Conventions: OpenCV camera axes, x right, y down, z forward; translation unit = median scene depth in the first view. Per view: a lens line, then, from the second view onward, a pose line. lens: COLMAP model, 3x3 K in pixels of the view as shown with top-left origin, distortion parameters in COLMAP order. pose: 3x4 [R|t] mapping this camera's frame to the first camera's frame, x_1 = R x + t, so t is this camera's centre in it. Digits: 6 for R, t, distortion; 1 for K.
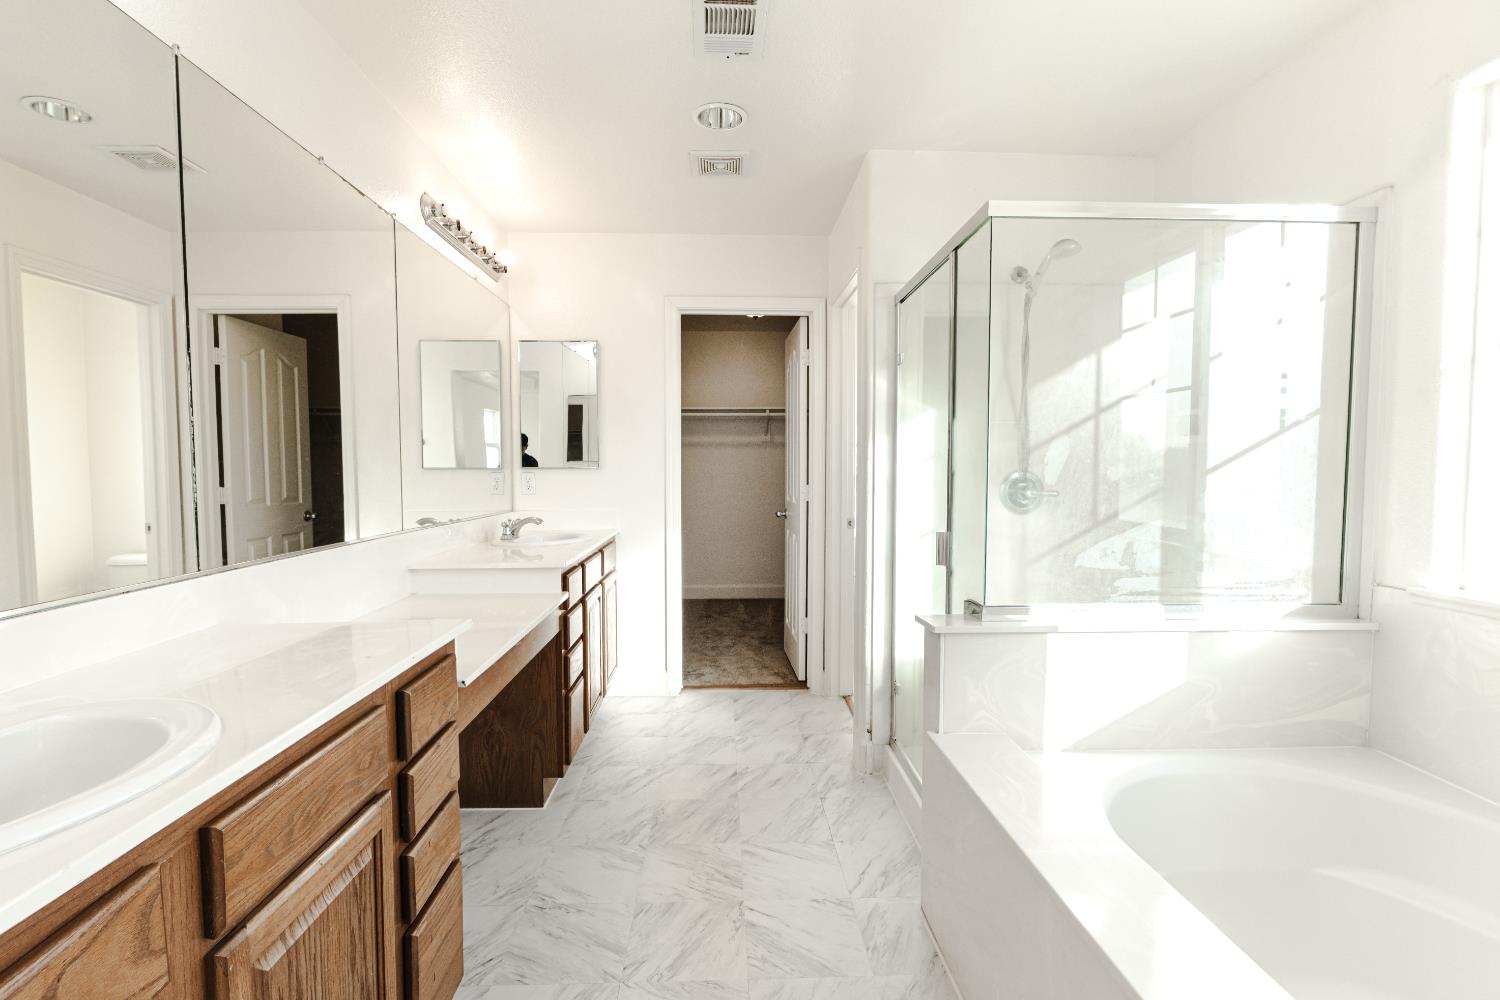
lens RADIAL K [[698.2, 0, 750.0], [0, 698.2, 500.0], [0, 0, 1]] dist [-0.002976, -0.000335]
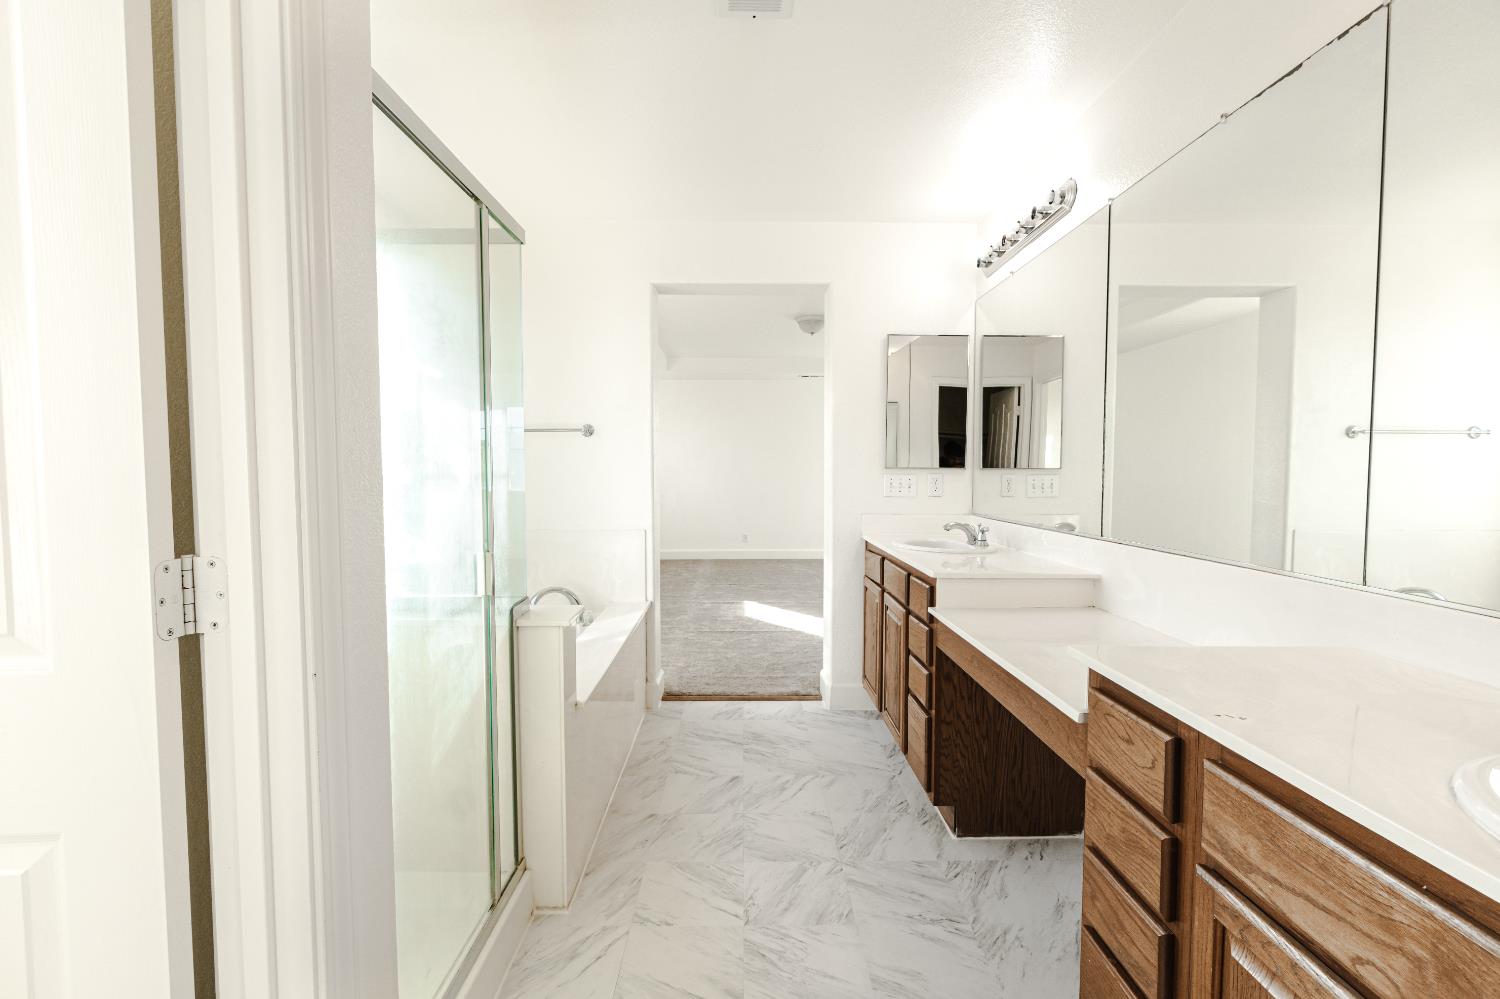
lens RADIAL K [[698.2, 0, 750.0], [0, 698.2, 499.5], [0, 0, 1]] dist [-0.002976, -0.000335]
pose [[-0.999590, 0.002210, 0.028552, -0.048257], [0.005004, 0.995158, 0.098162, -0.102293], [-0.028196, 0.098265, -0.994761, 1.989737]]
